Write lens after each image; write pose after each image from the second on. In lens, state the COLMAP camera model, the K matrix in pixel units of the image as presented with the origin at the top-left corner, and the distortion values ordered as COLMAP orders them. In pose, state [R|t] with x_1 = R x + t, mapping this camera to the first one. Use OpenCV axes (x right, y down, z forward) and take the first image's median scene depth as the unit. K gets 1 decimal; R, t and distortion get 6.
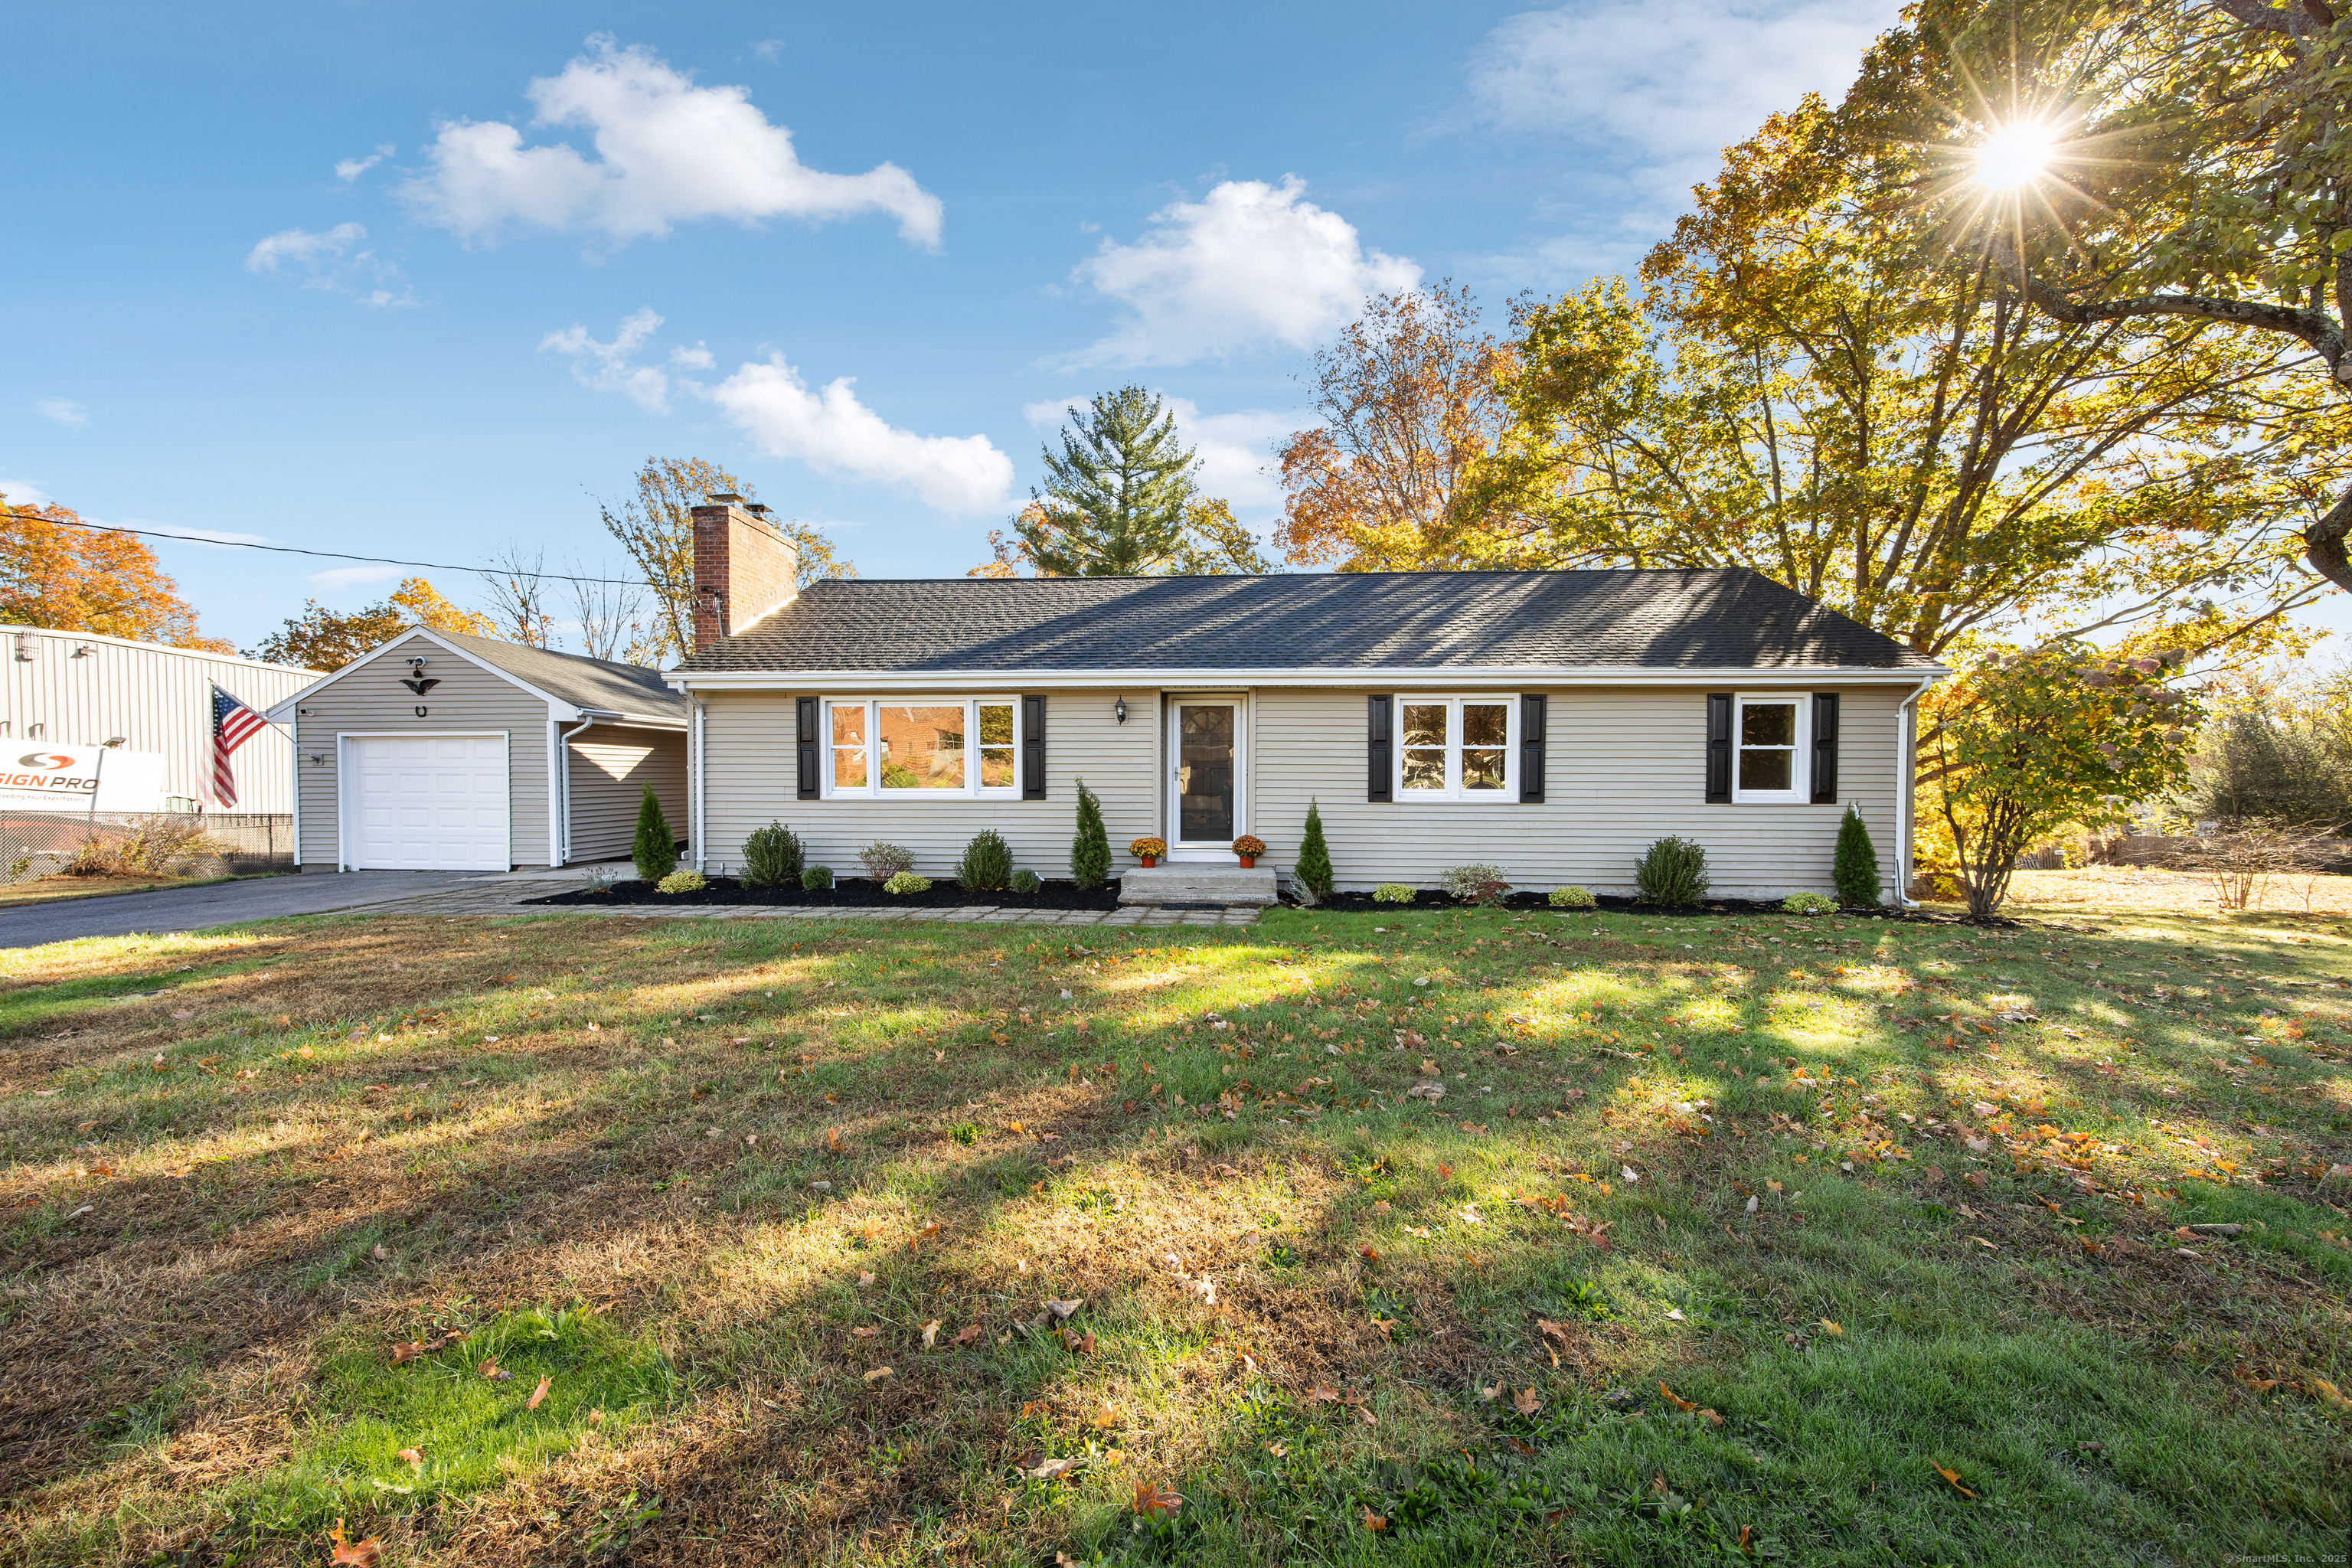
lens RADIAL K [[943.7, 0, 1176.0], [0, 943.7, 784.0], [0, 0, 1]] dist [-0.012190, -0.000093]
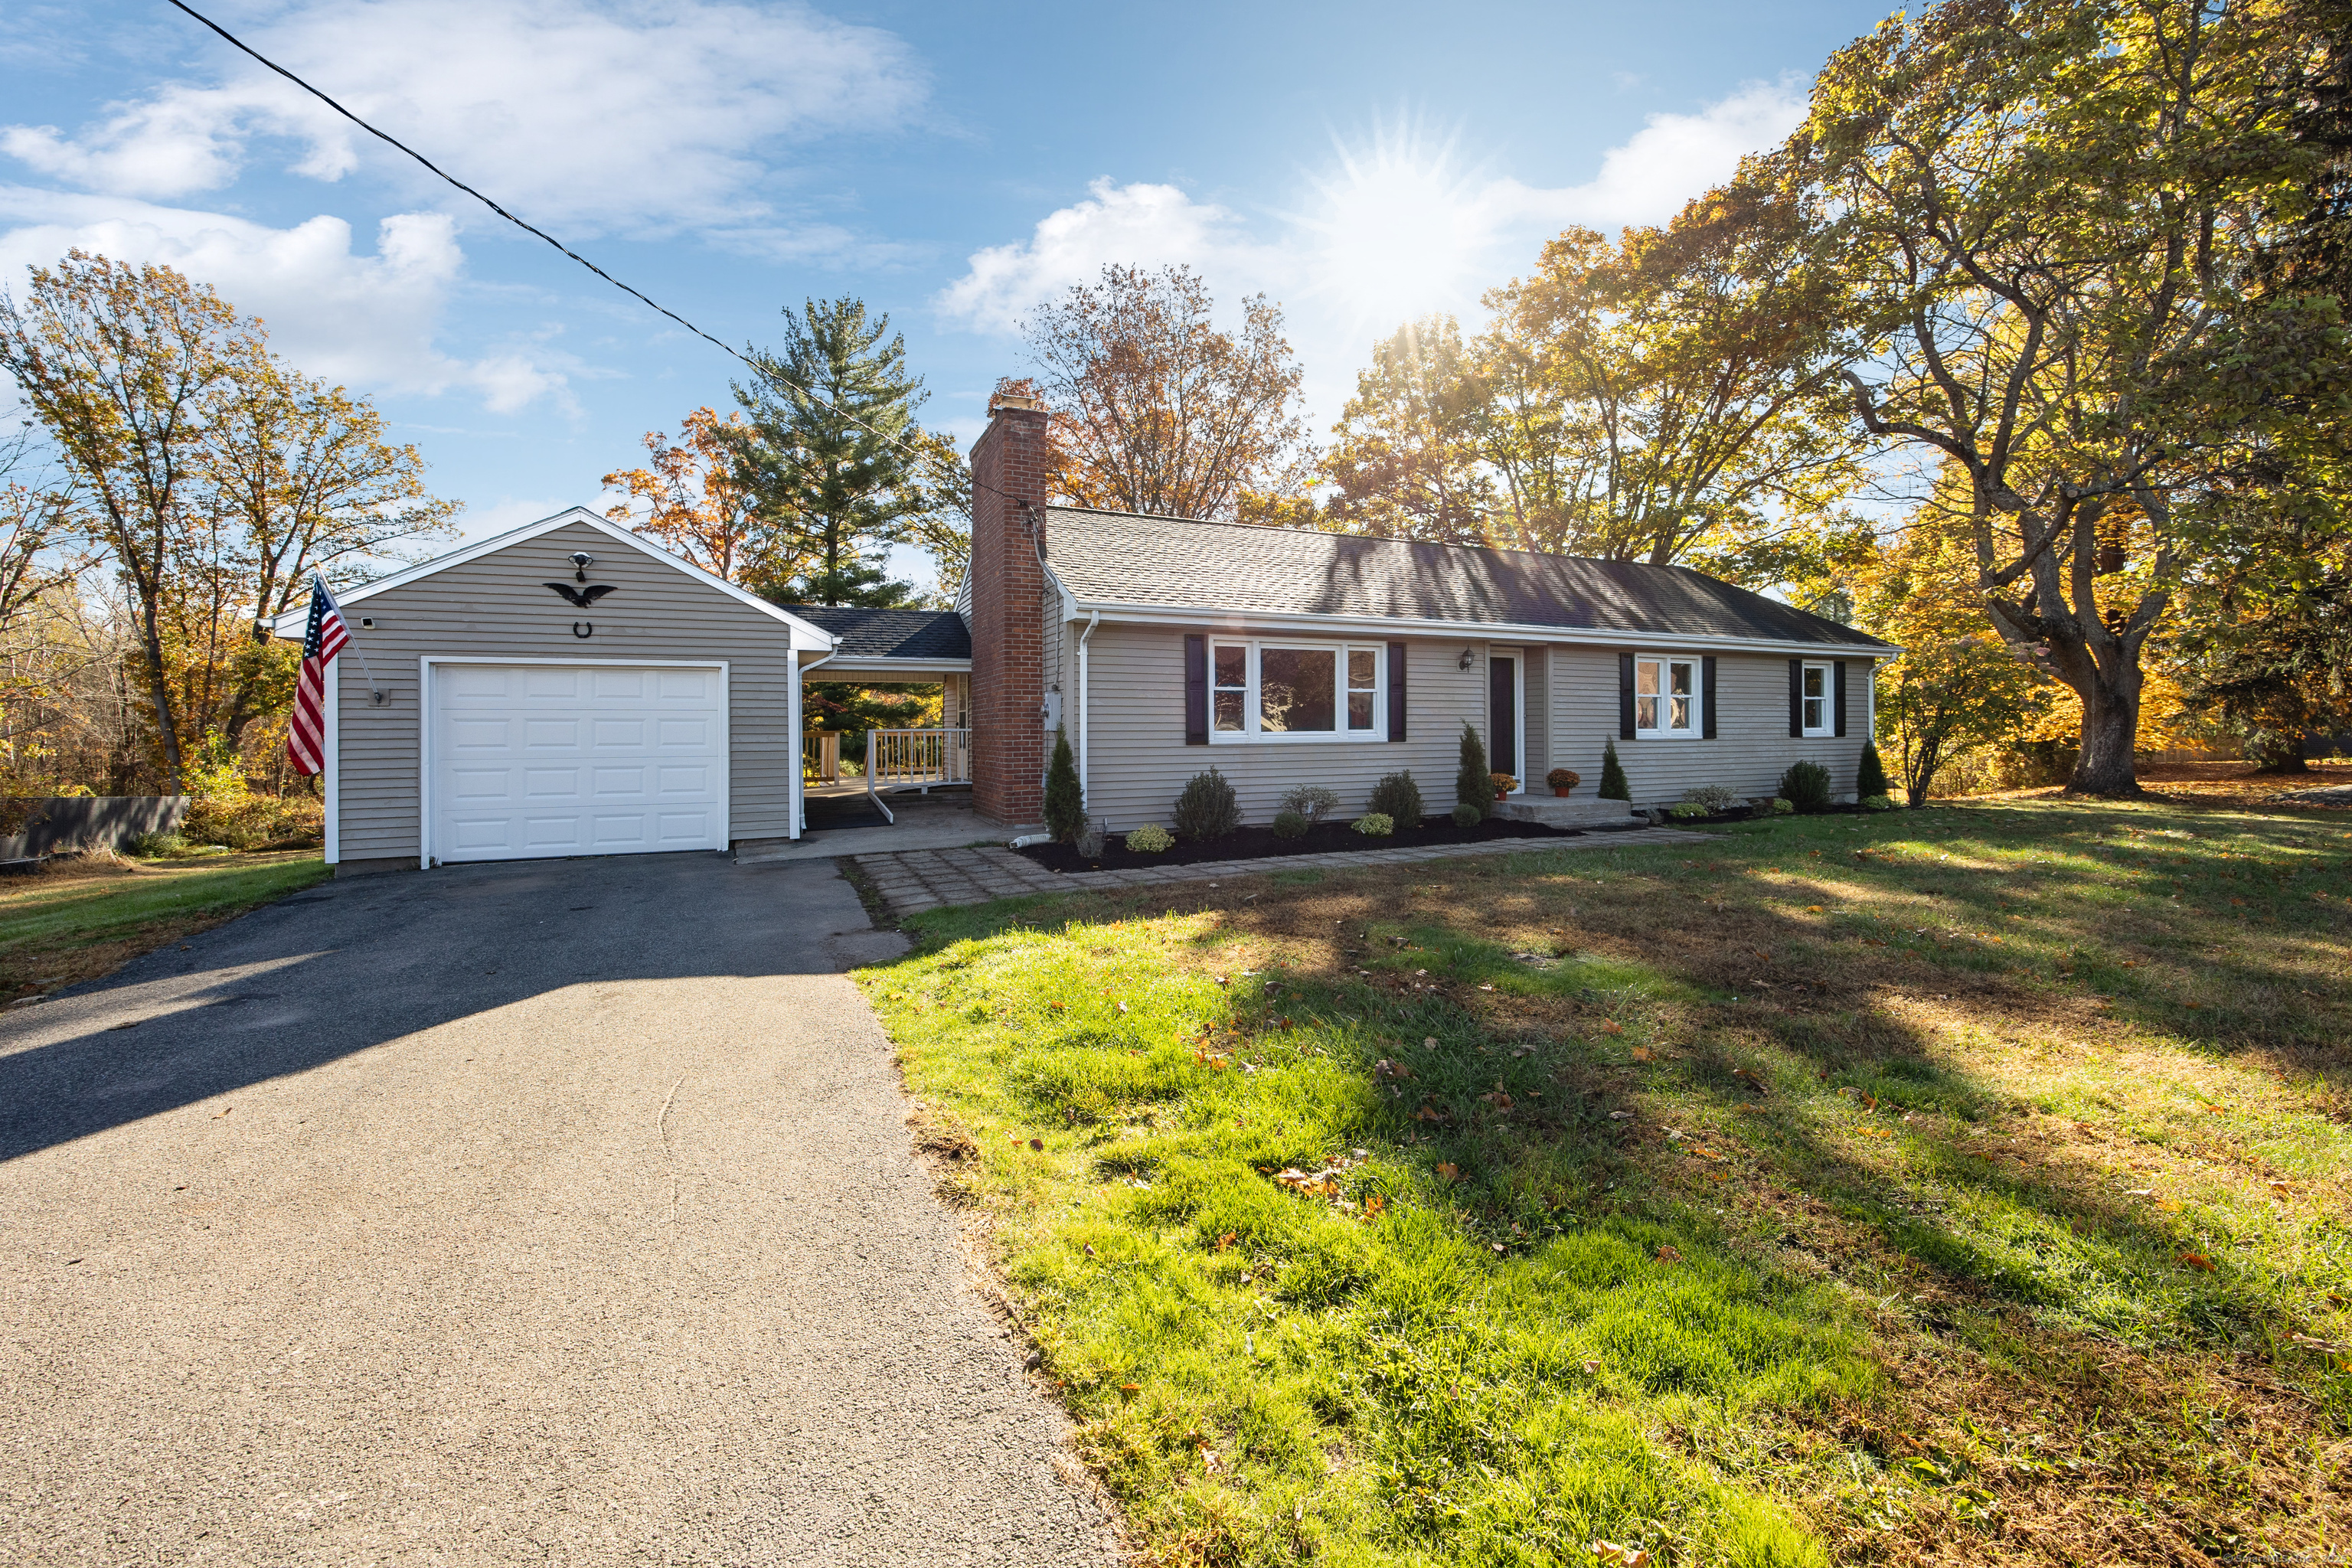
lens RADIAL K [[925.5, 0, 1163.5], [0, 925.5, 720.9], [0, 0, 1]] dist [-0.000791, -0.000099]
pose [[0.879205, -0.004027, 0.476427, -0.330436], [0.006299, 0.999975, -0.003172, -0.002039], [-0.476402, 0.005790, 0.879208, 0.080007]]
